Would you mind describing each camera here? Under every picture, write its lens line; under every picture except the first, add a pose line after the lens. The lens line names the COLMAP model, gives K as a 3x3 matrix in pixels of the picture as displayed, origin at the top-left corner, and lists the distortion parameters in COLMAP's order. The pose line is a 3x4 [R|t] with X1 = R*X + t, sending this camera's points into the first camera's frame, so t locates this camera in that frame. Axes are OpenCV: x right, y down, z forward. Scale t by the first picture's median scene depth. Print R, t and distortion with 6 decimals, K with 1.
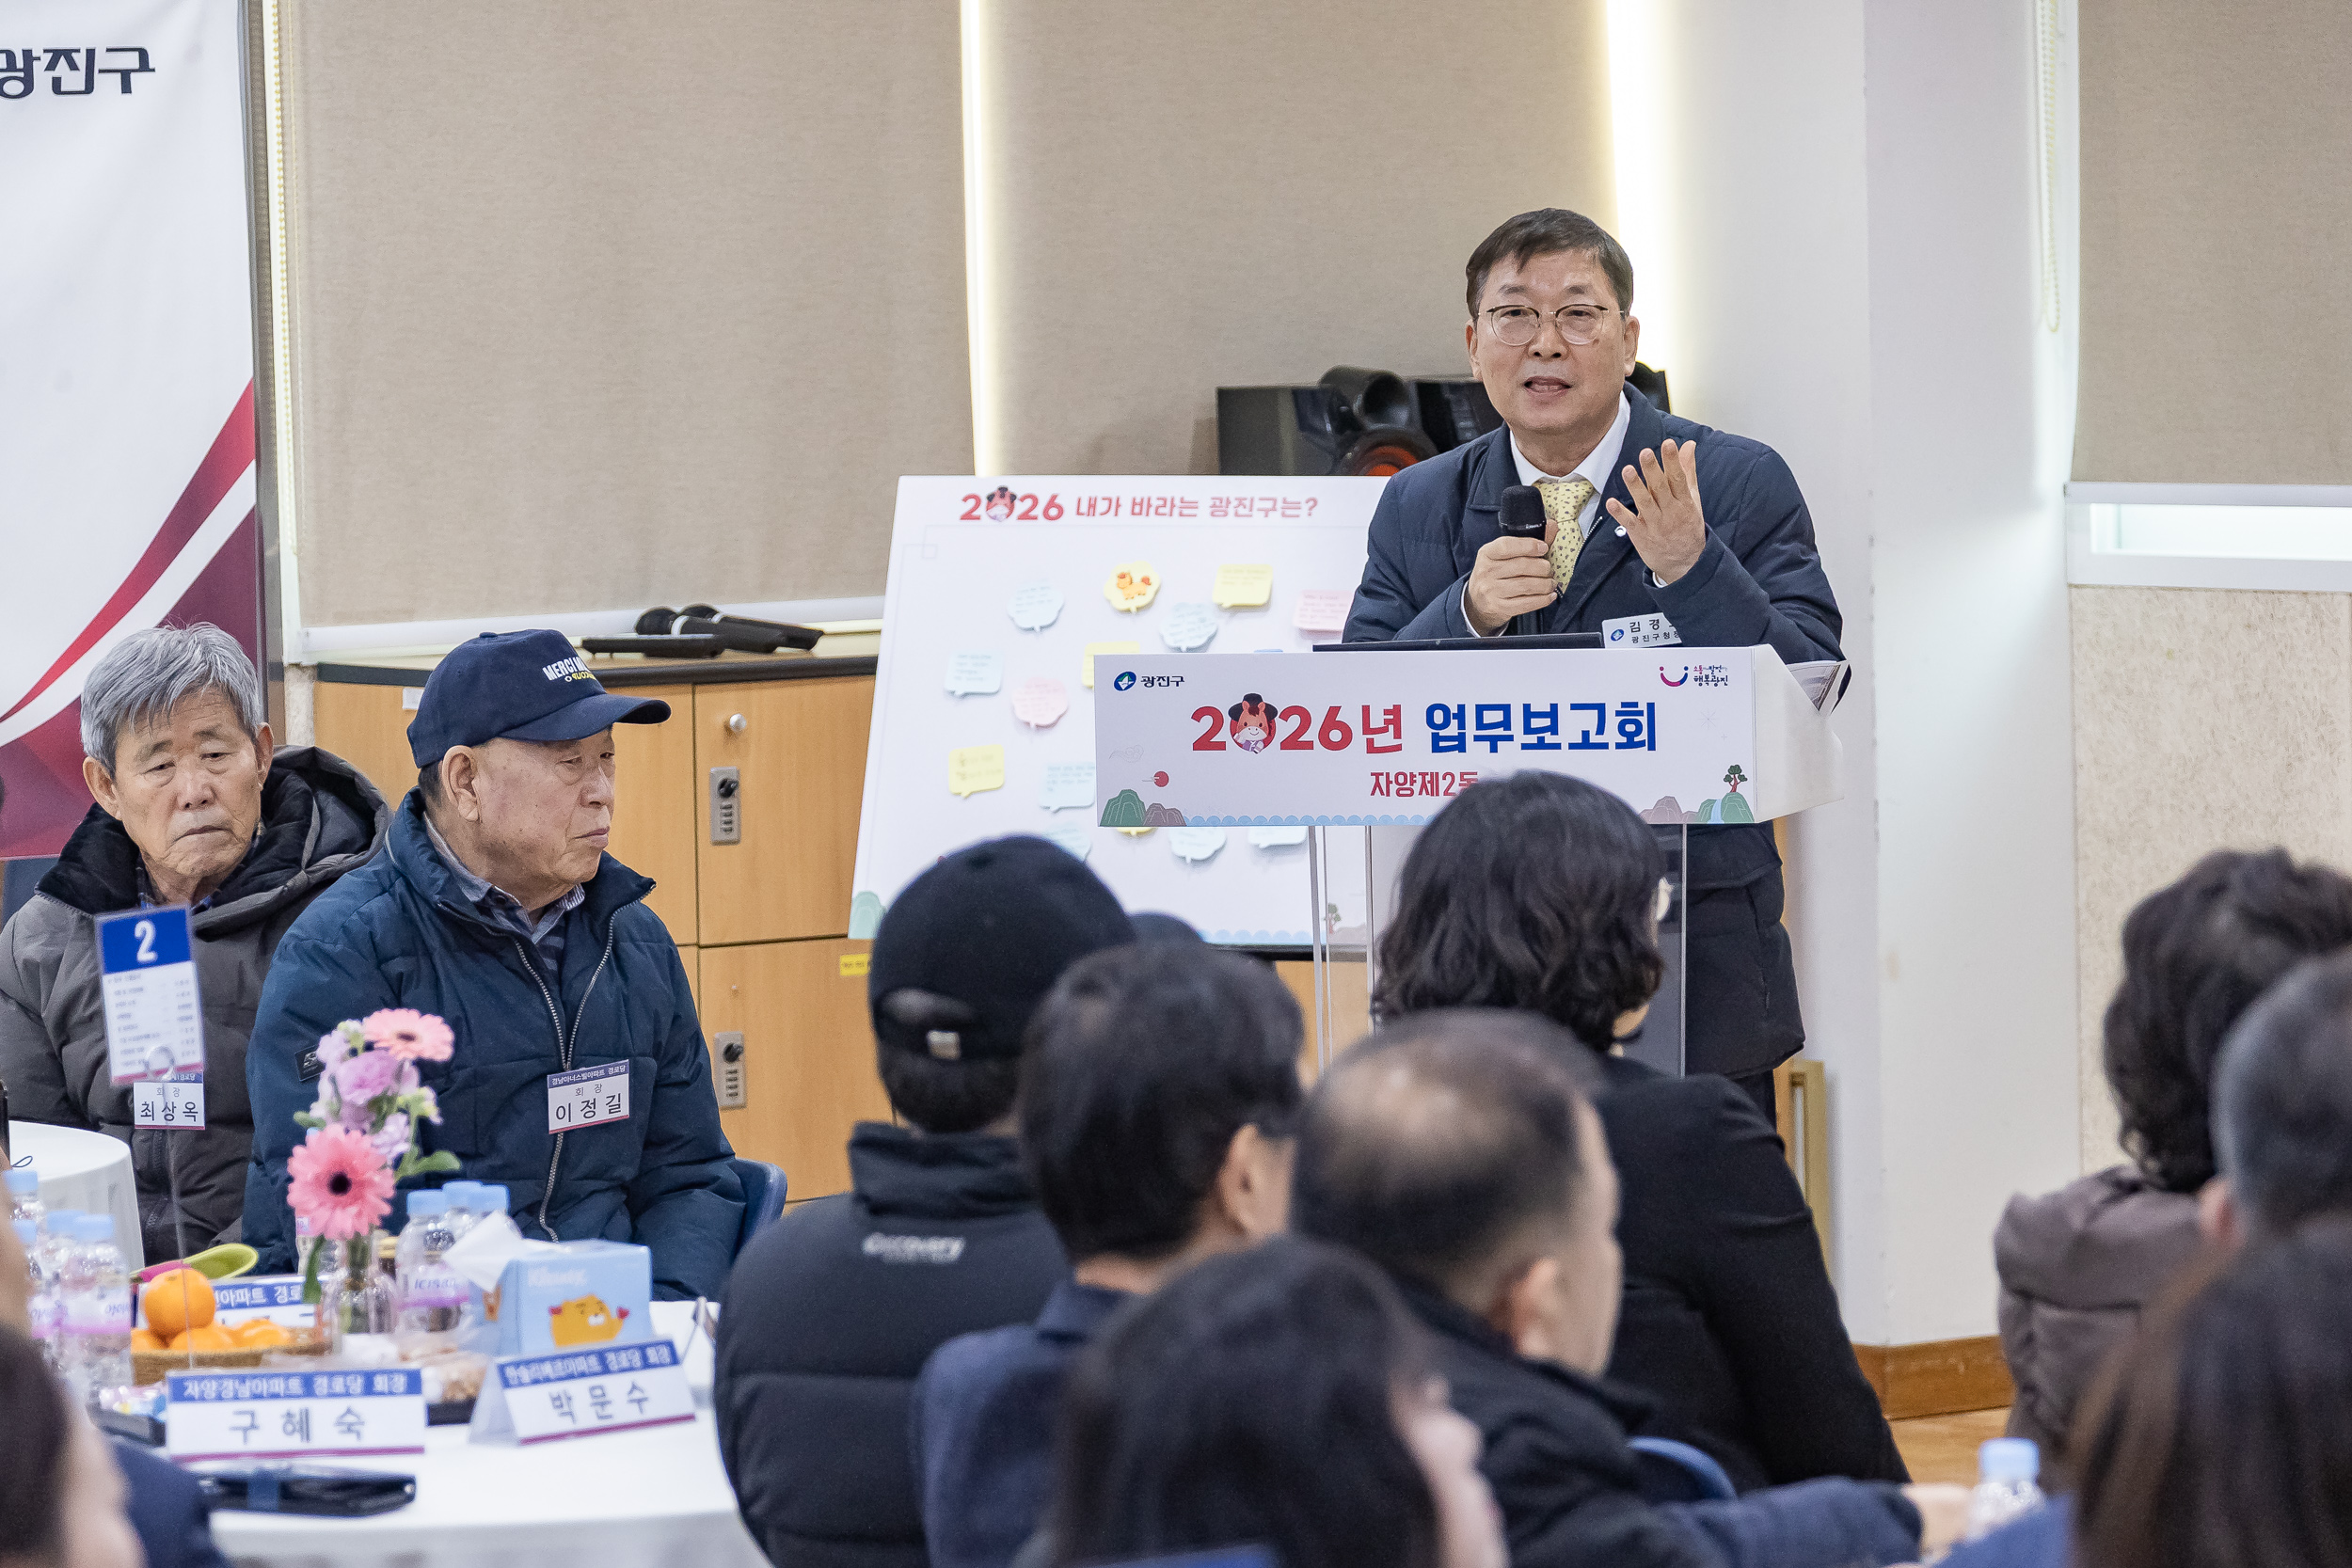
lens RADIAL K [[12495.6, 0, 1176.0], [0, 12495.6, 784.0], [0, 0, 1]] dist [0.442626, 2.926406]
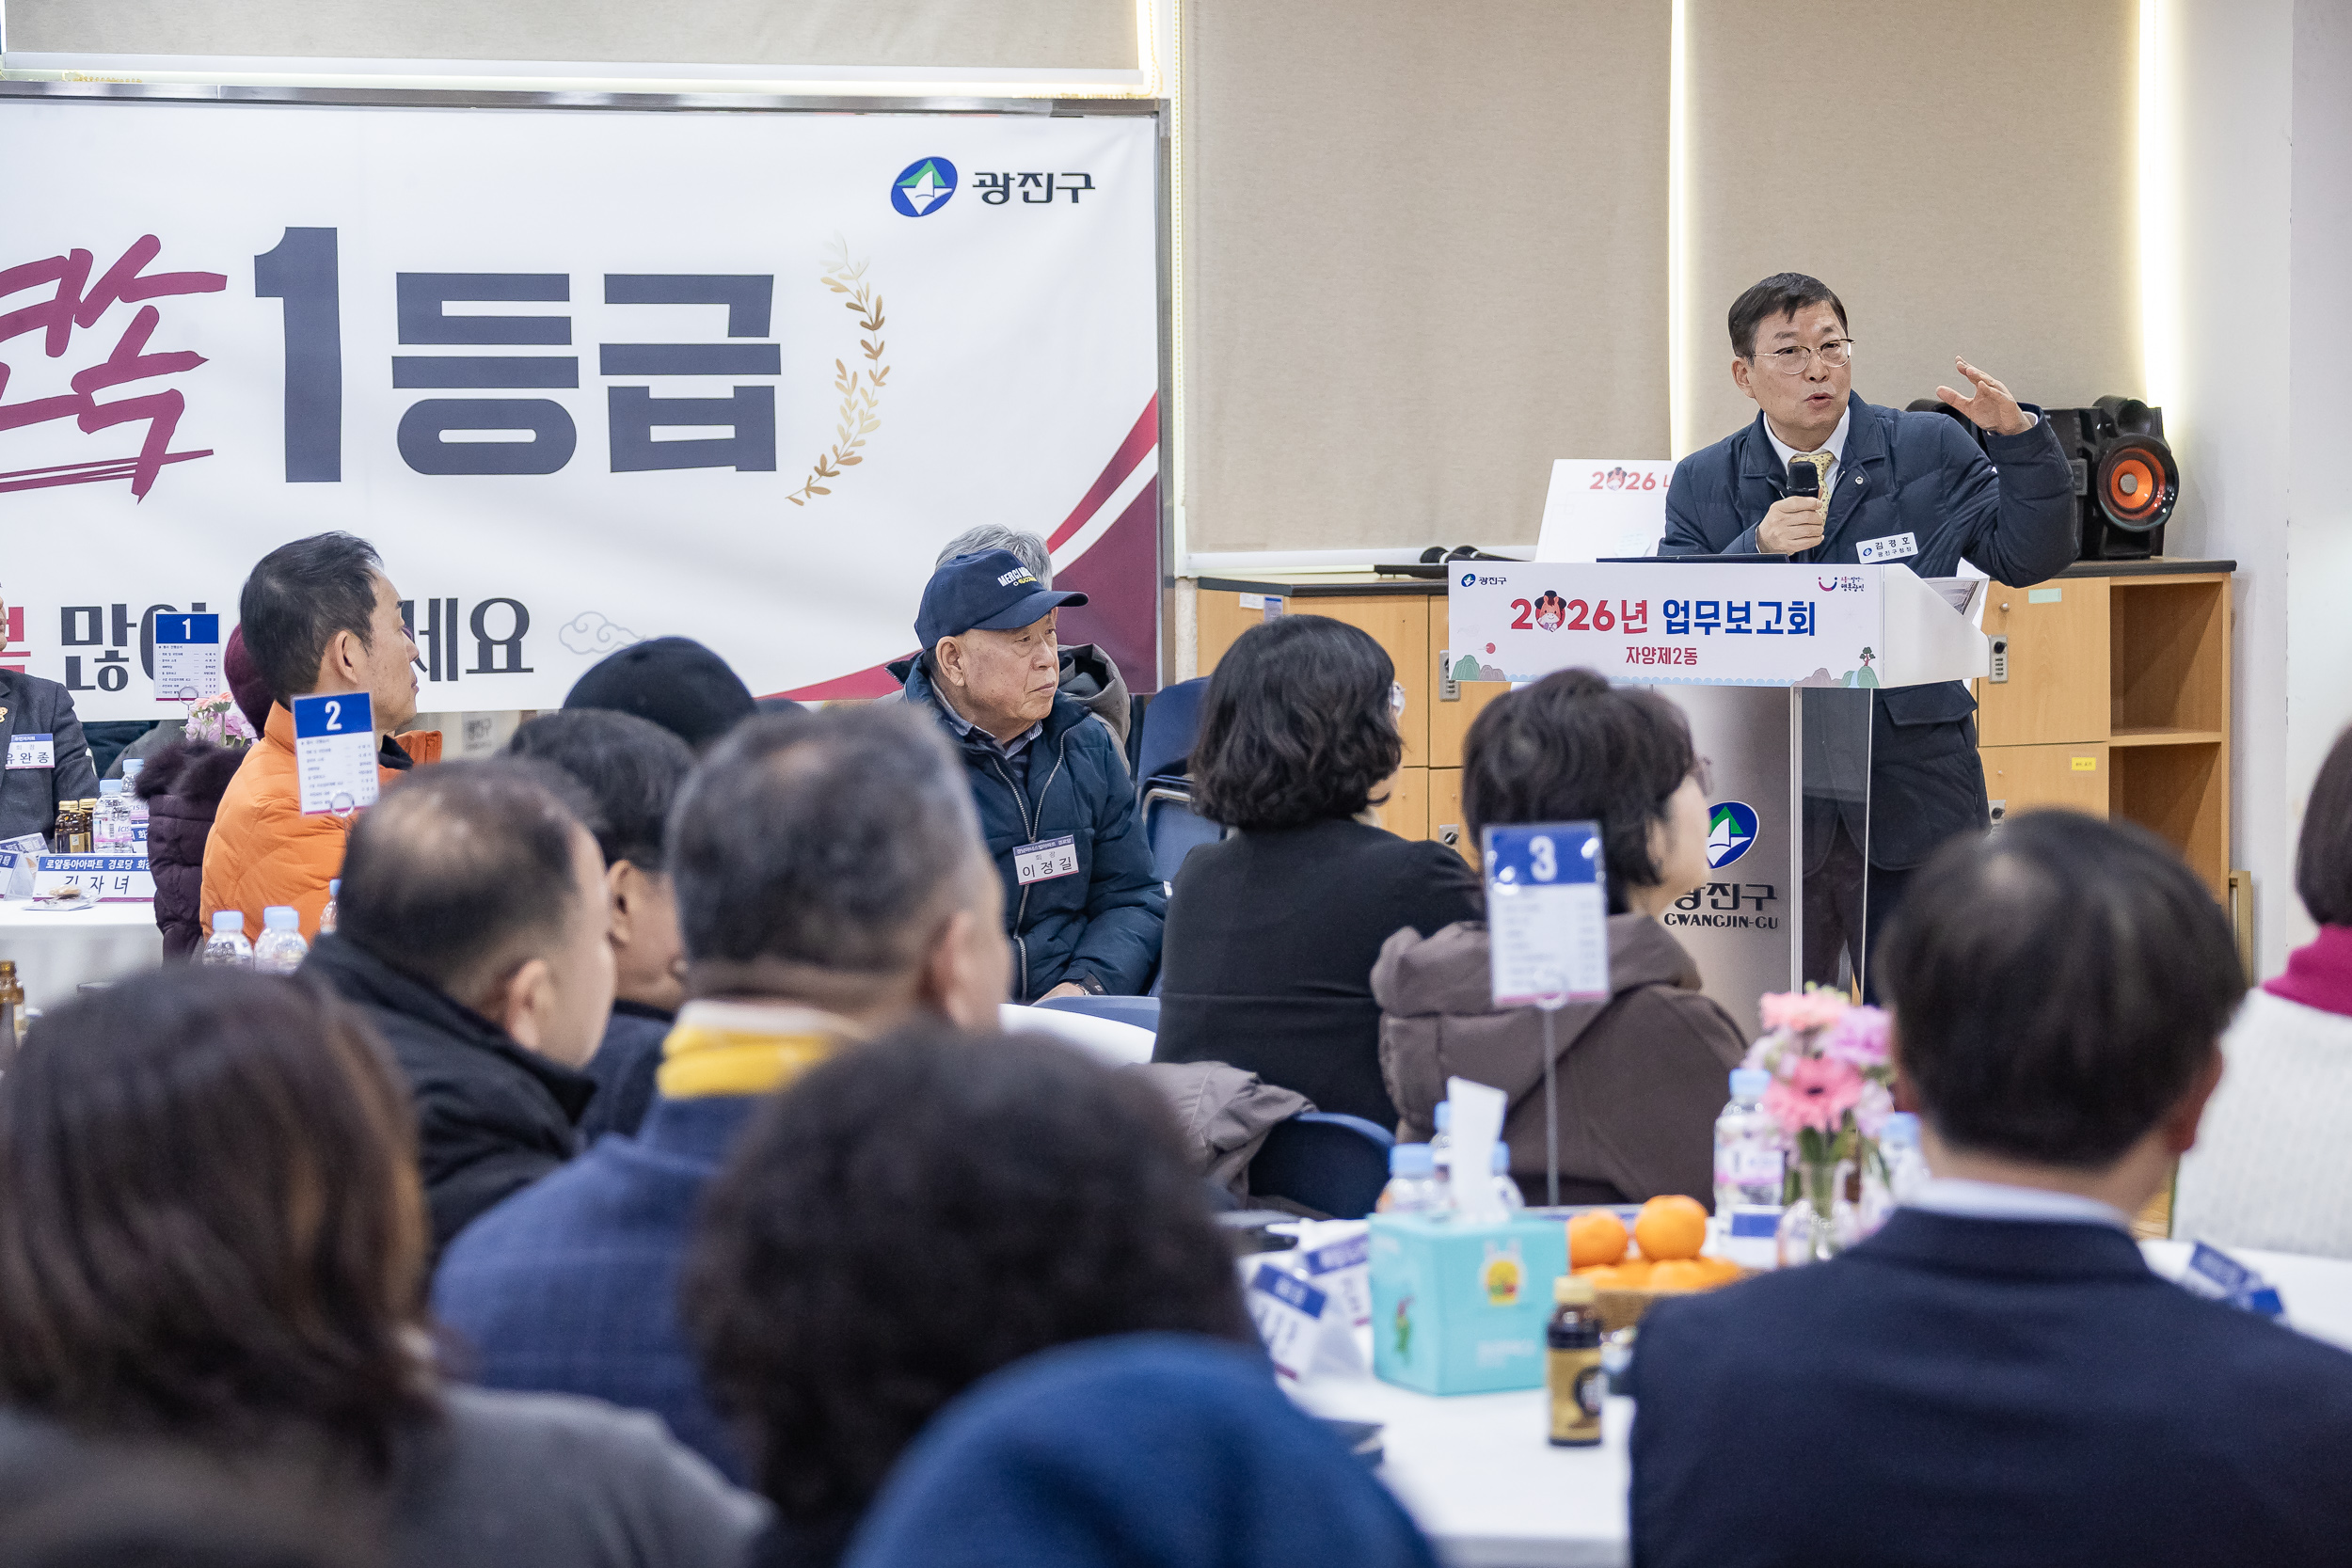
lens RADIAL K [[6846.5, 0, 1176.0], [0, 6846.5, 784.0], [0, 0, 1]] dist [0.293013, -0.640521]
pose [[0.974199, 0.029506, -0.223754, 0.142258], [-0.027298, 0.999543, 0.012955, 0.006071], [0.224034, -0.006513, 0.974560, 0.216096]]
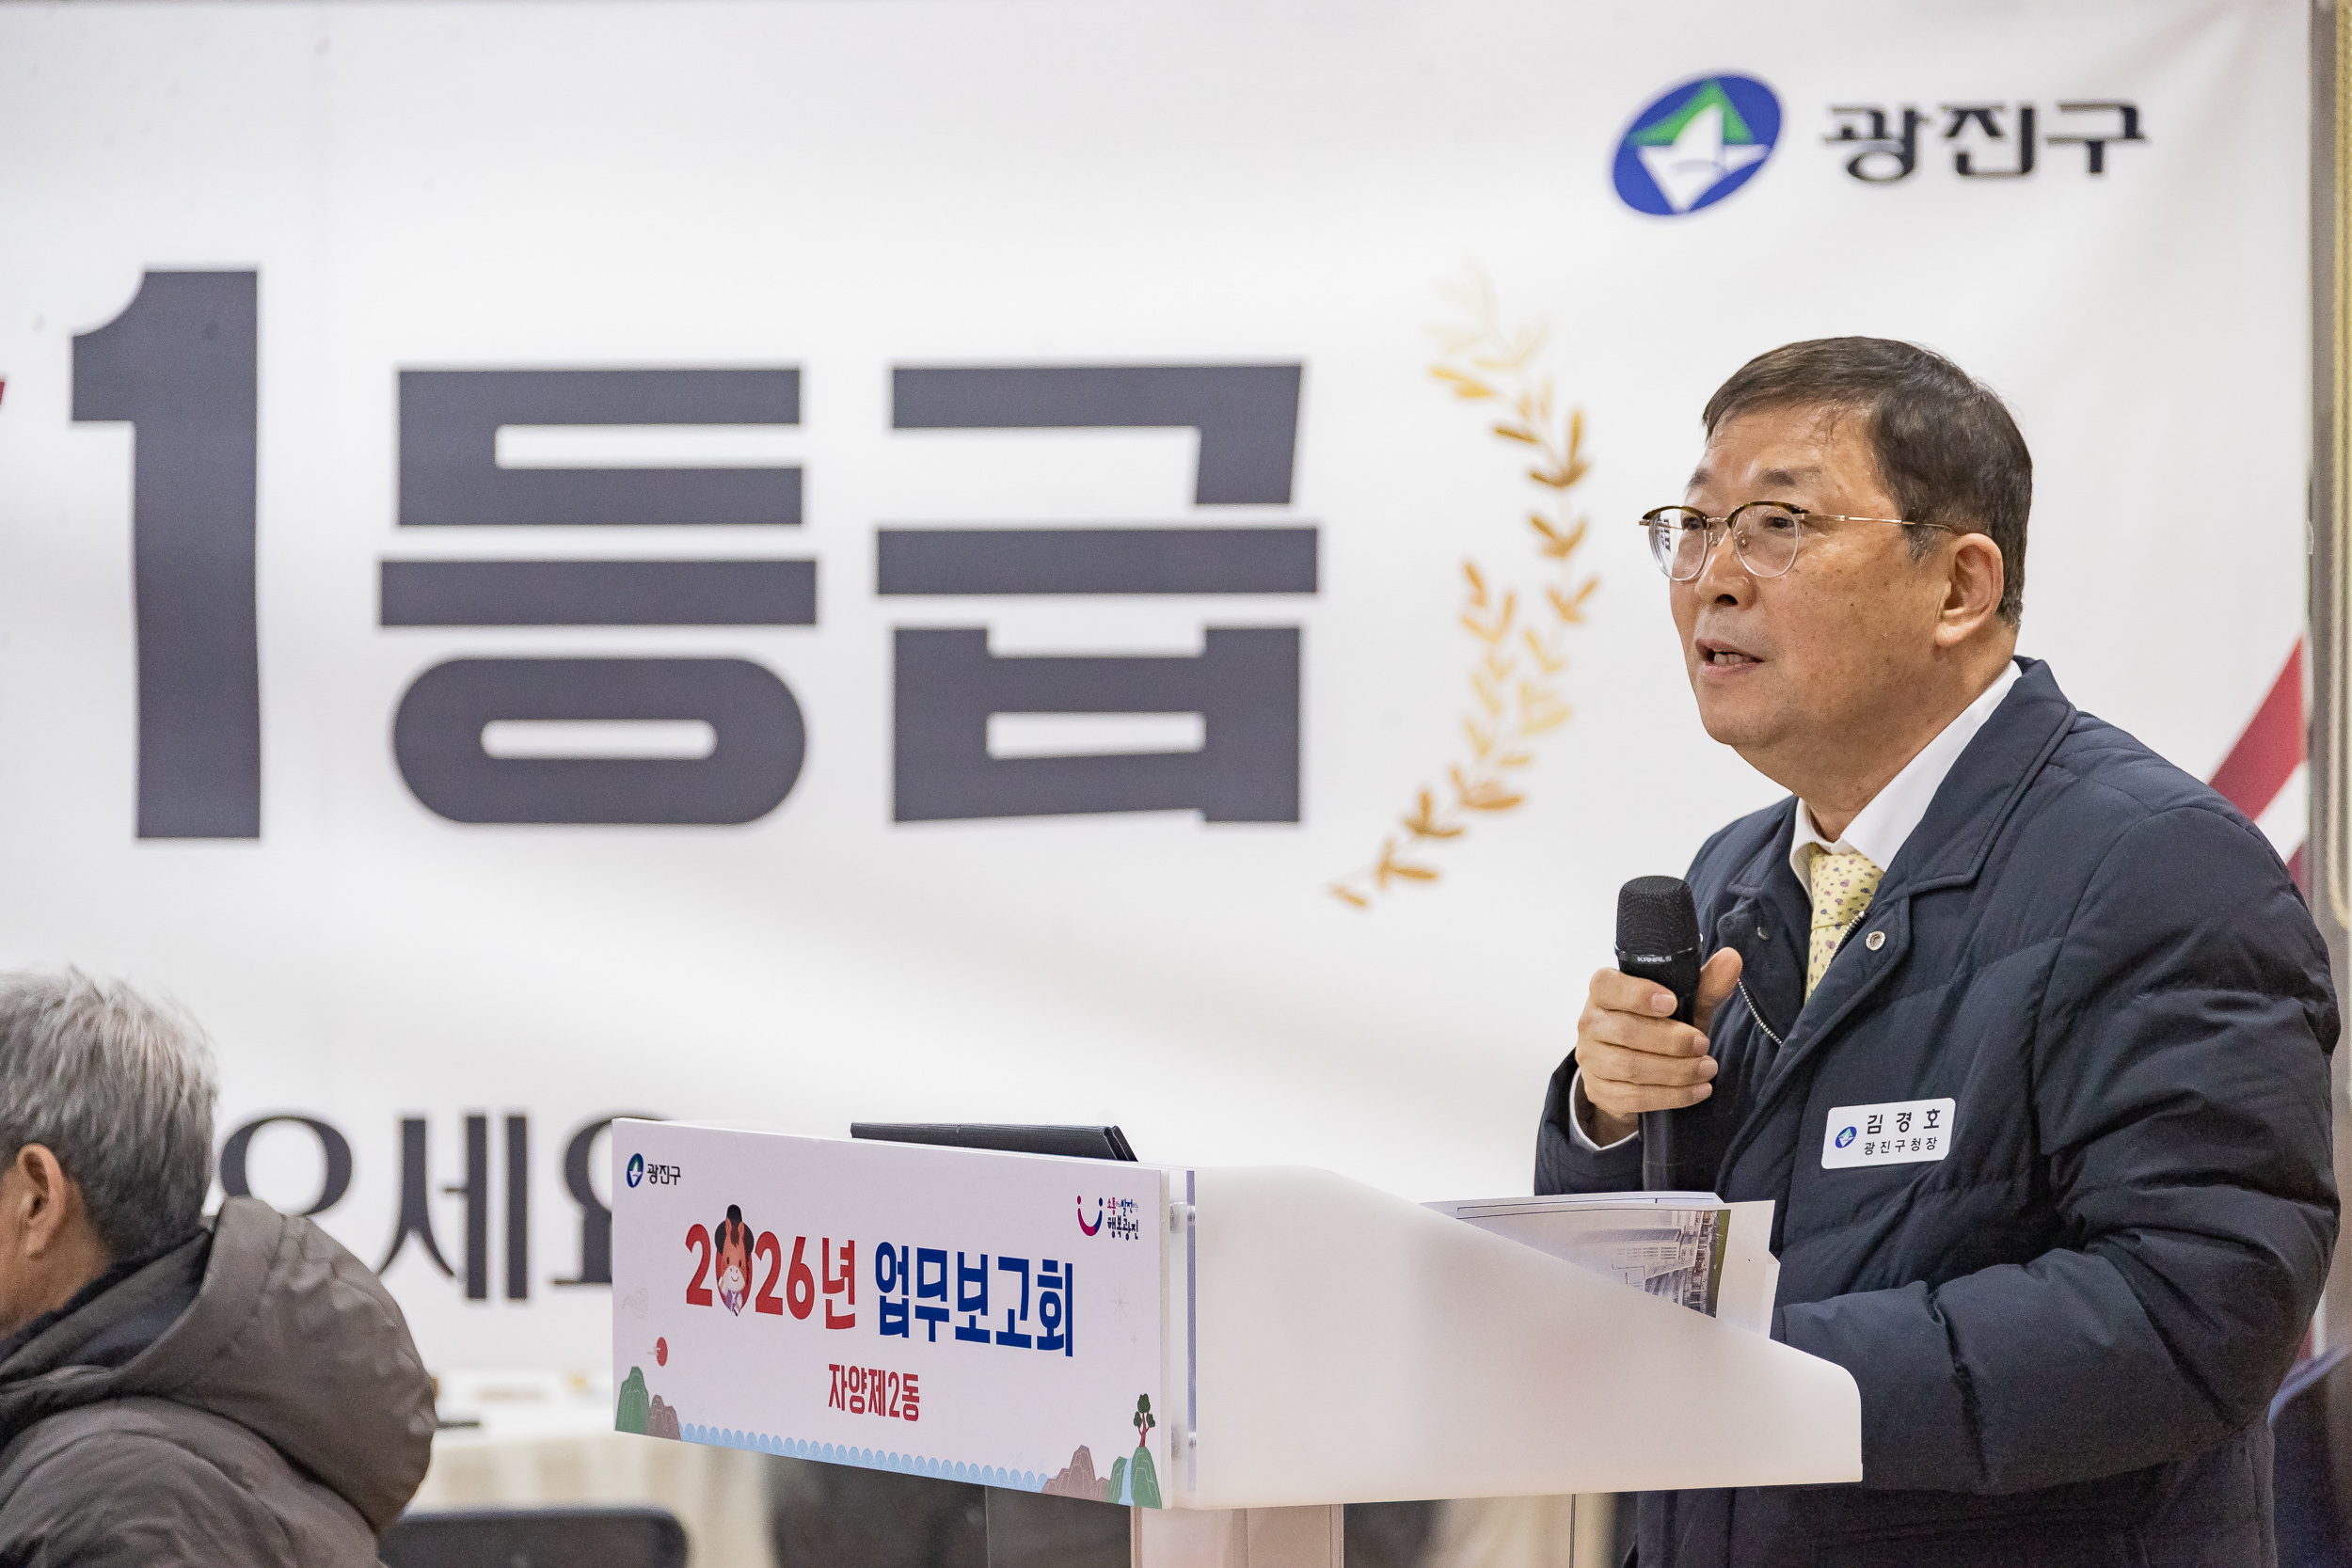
lens RADIAL K [[12806.0, 0, 983.3], [0, 12806.0, 784.7], [0, 0, 1]] dist [0.190735, 1.590803]
pose [[0.663157, 0.031840, -0.747803, 0.430036], [-0.048512, 0.998822, -0.000493, -0.025776], [0.746907, 0.036605, 0.663921, 0.637162]]
